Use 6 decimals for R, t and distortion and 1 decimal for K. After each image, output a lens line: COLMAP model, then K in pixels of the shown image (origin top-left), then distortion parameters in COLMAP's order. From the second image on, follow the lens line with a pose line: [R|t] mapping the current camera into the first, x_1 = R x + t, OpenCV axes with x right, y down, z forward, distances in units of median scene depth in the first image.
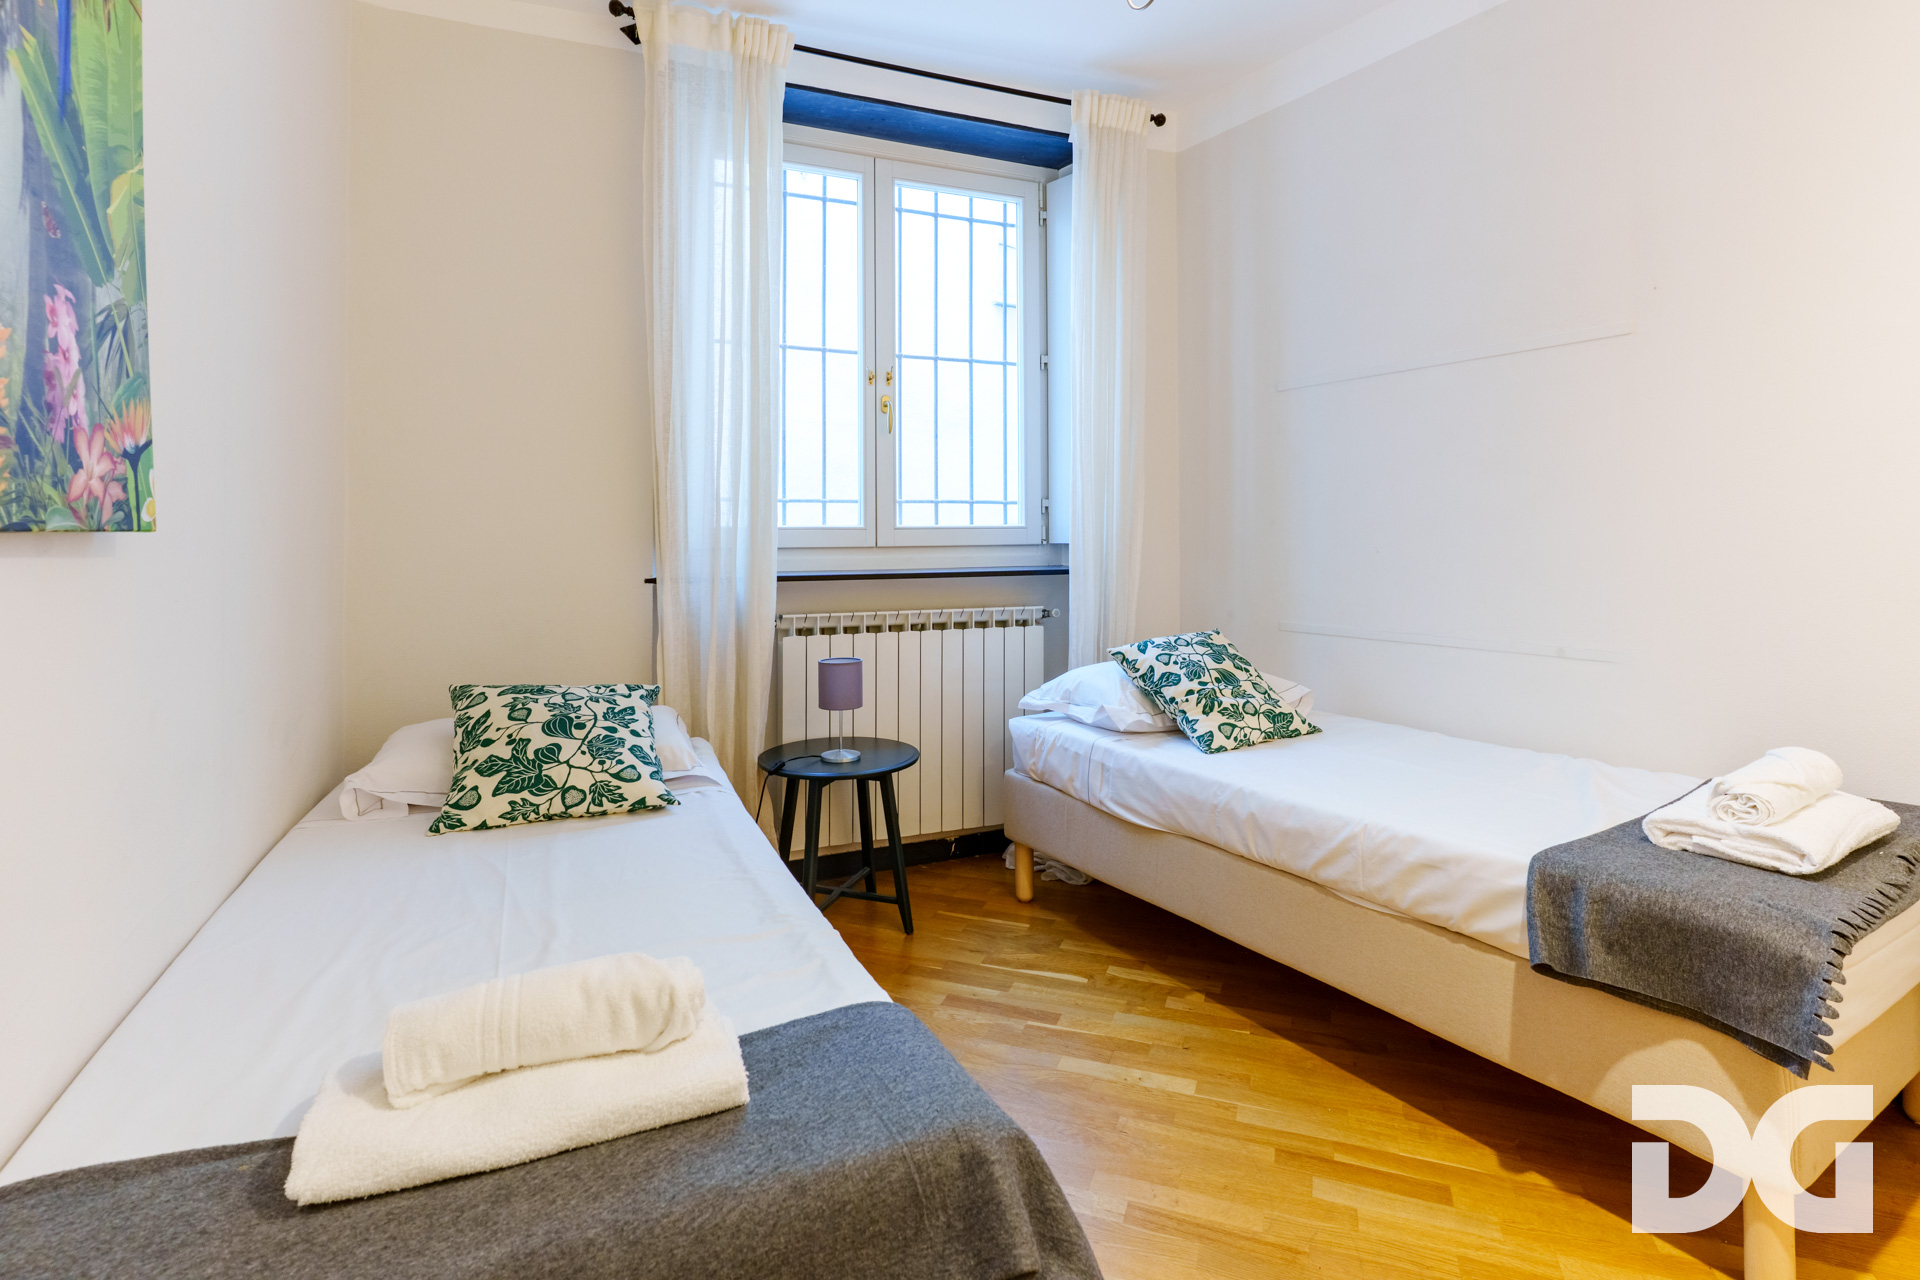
lens RADIAL K [[954.7, 0, 950.3], [0, 954.7, 557.8], [0, 0, 1]] dist [-0.000811, -0.000194]
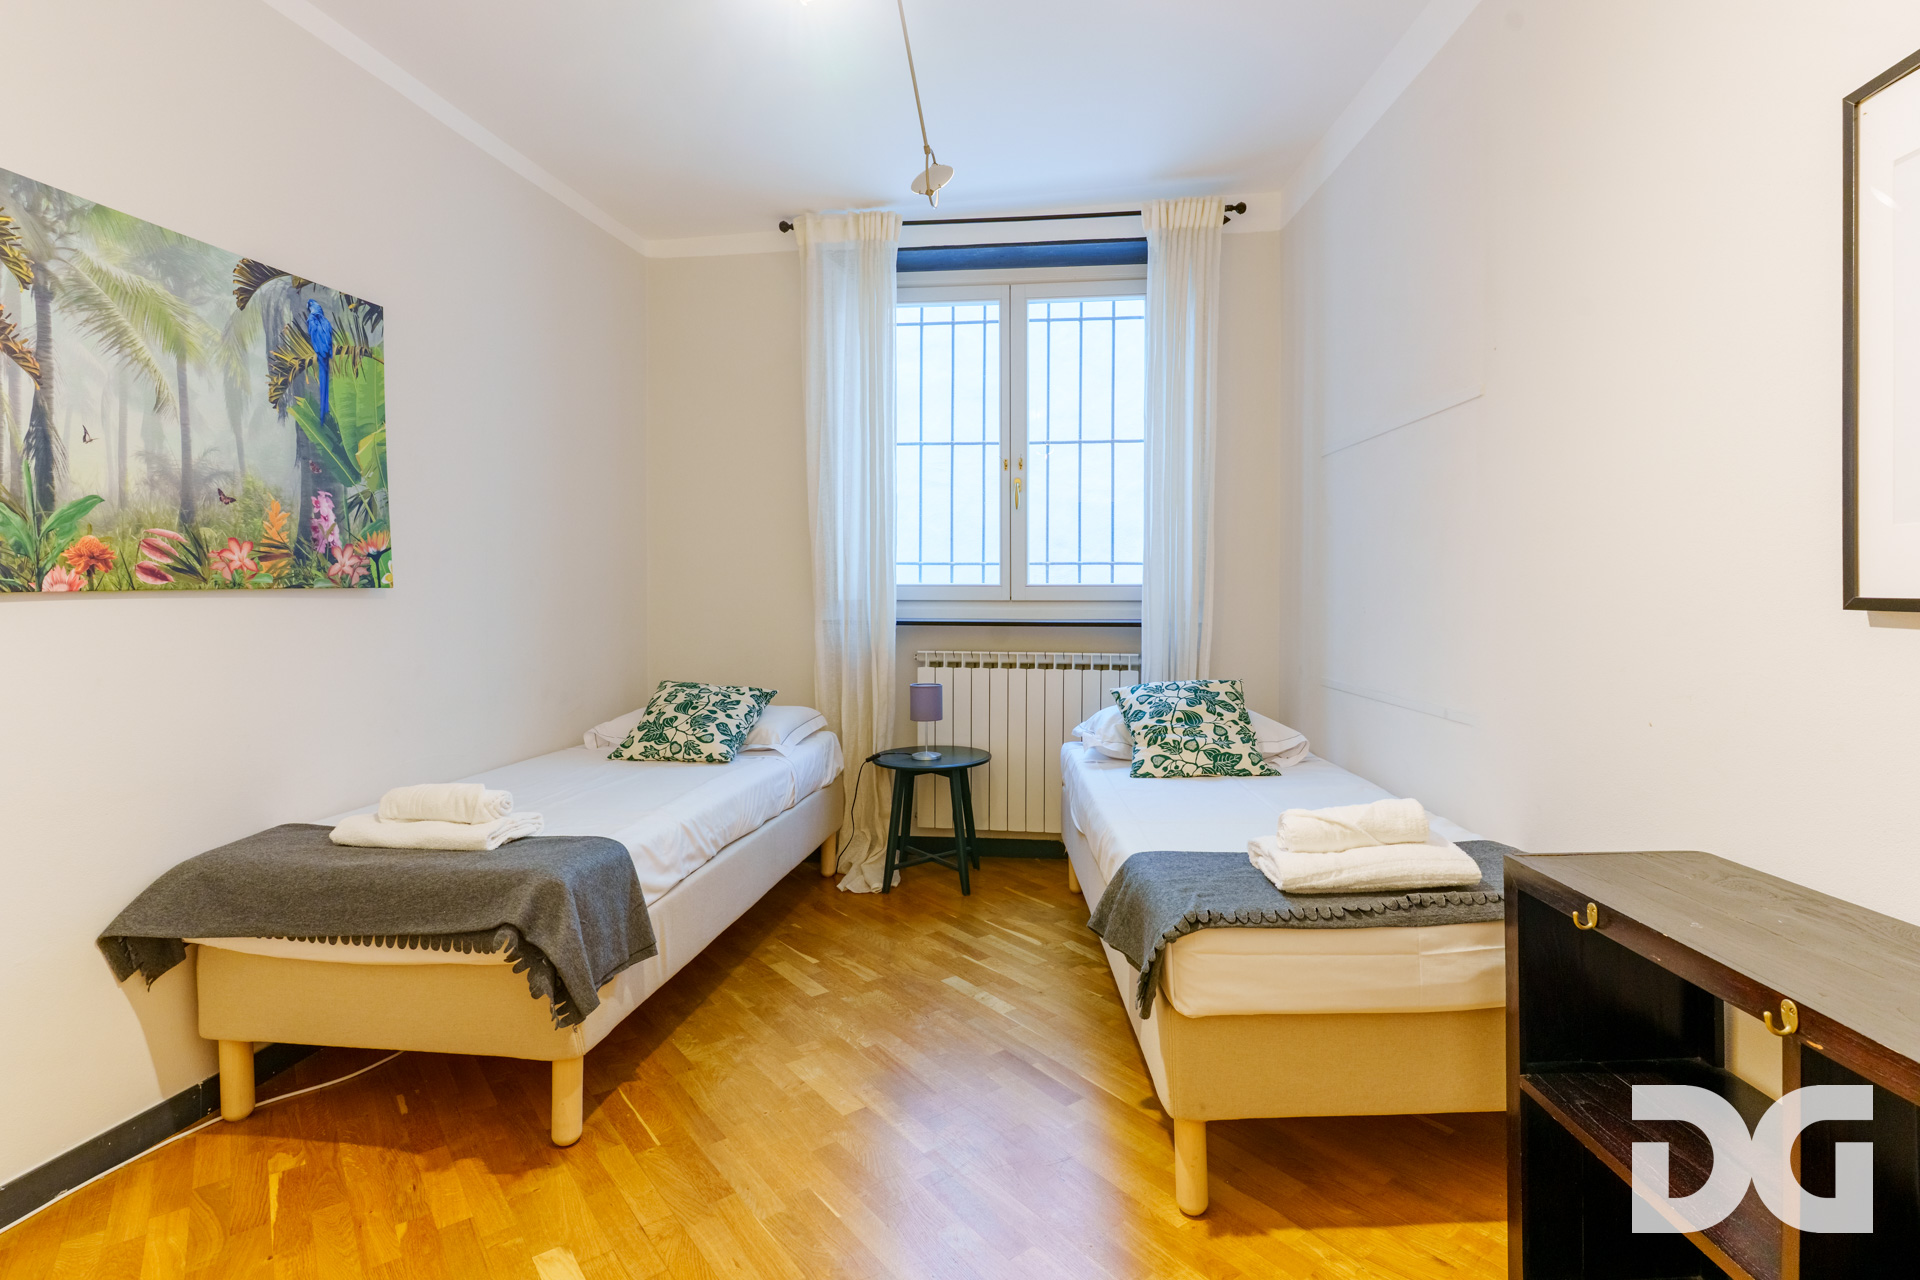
lens RADIAL K [[917.7, 0, 955.9], [0, 917.7, 648.9], [0, 0, 1]] dist [0.000203, 0.000637]
pose [[0.861284, 0.040885, -0.506476, 0.809670], [-0.019672, 0.998693, 0.047167, -0.006426], [0.507743, -0.030661, 0.860963, -0.119792]]
